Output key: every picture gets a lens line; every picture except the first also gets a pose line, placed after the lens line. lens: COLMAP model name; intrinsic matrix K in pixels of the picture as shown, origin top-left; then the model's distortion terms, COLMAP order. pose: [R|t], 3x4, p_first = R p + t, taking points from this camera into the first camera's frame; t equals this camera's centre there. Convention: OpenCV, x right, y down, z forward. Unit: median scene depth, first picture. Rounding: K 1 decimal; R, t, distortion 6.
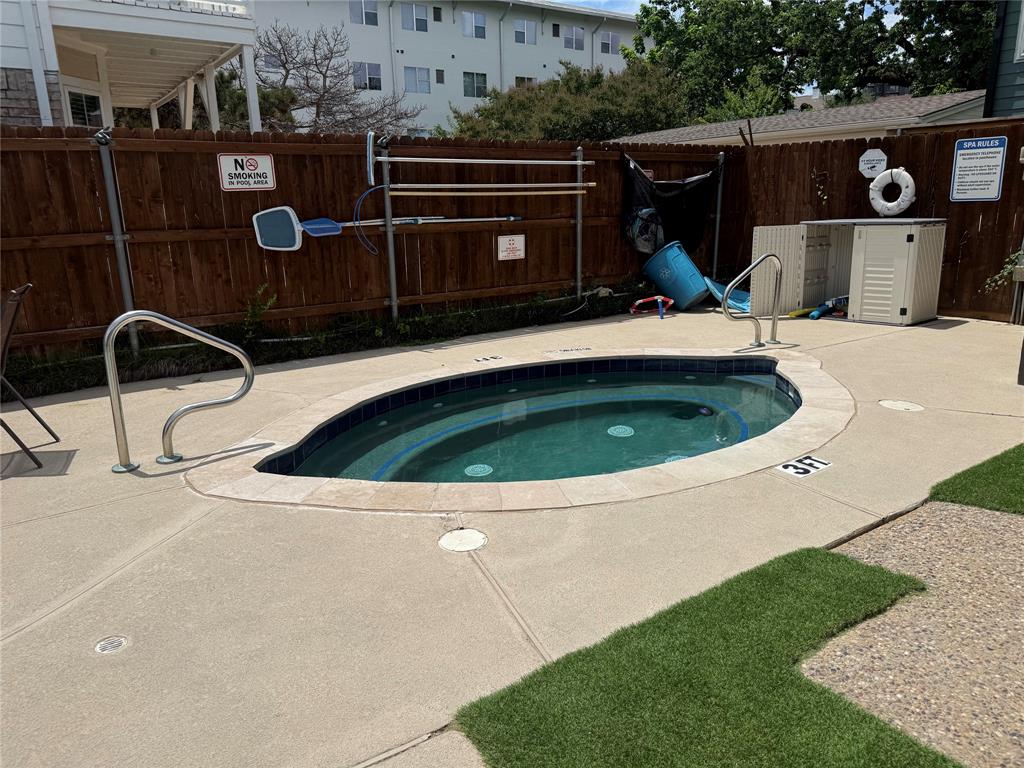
lens RADIAL K [[742.0, 0, 529.7], [0, 742.0, 385.9], [0, 0, 1]] dist [0.130238, -0.191290]
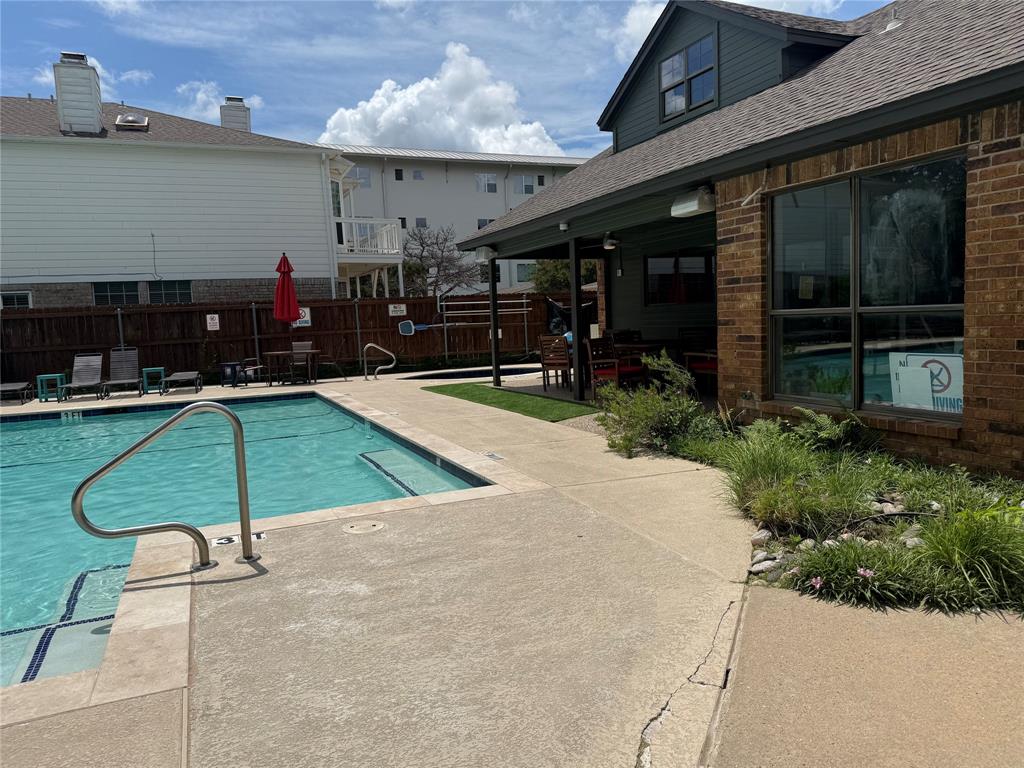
lens RADIAL K [[742.0, 0, 529.7], [0, 742.0, 385.9], [0, 0, 1]] dist [0.130238, -0.191290]
pose [[0.984404, -0.006539, -0.175801, 0.628528], [-0.019442, 0.989144, -0.145658, 0.416961], [0.174845, 0.146804, 0.973590, -1.661511]]
